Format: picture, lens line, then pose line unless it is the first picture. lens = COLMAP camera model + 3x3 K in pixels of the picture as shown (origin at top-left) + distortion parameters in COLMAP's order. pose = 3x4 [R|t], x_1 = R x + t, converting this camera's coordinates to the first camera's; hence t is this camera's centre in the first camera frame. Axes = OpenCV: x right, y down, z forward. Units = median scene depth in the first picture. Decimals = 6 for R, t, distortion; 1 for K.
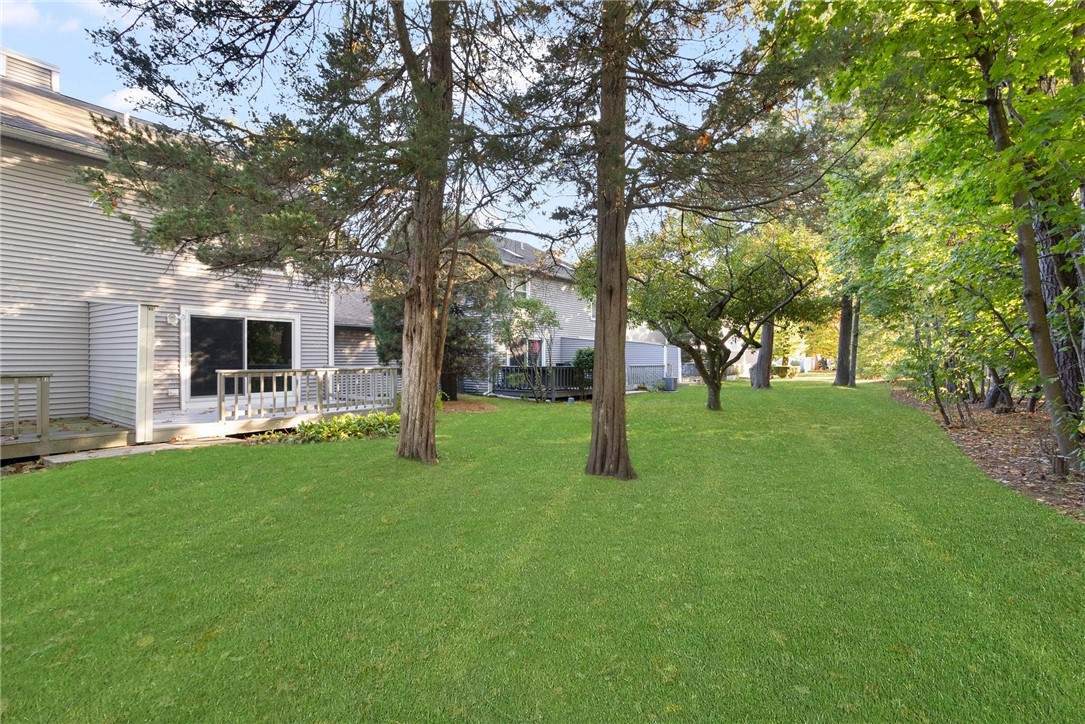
lens RADIAL K [[499.6, 0, 541.3], [0, 499.6, 358.6], [0, 0, 1]] dist [0.000655, 0.000487]
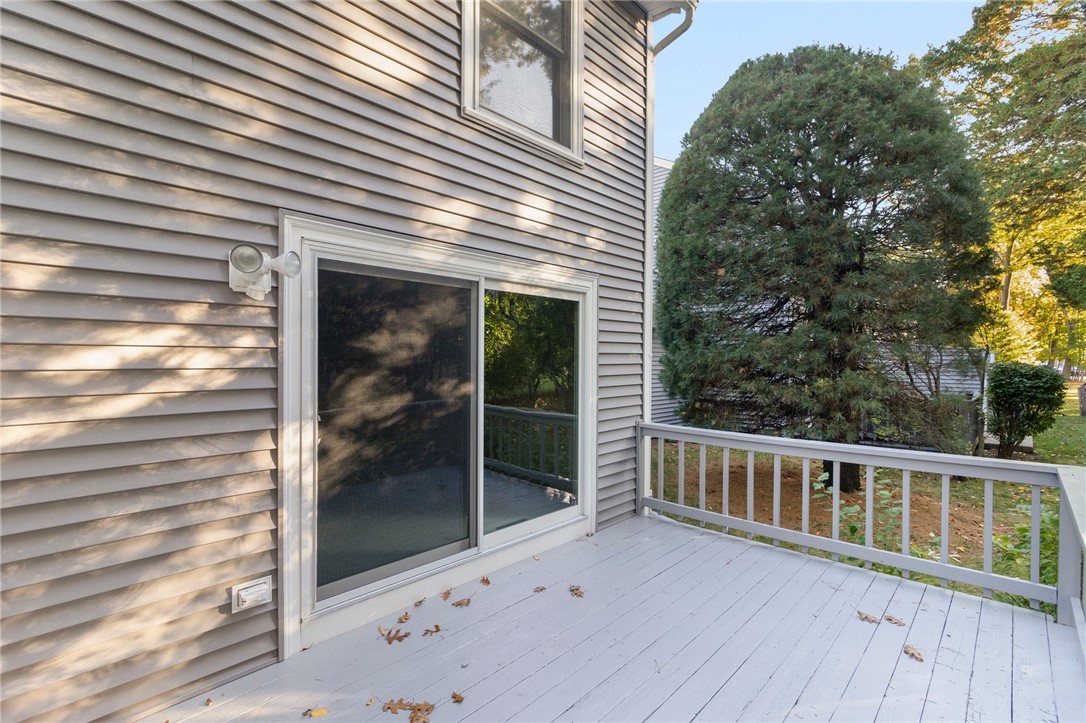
lens RADIAL K [[500.1, 0, 544.0], [0, 500.1, 362.3], [0, 0, 1]] dist [0.000655, 0.000487]
pose [[0.991463, 0.002218, -0.130368, -0.565363], [-0.002744, 0.999989, -0.003860, -0.035403], [0.130358, 0.004185, 0.991458, 0.778220]]
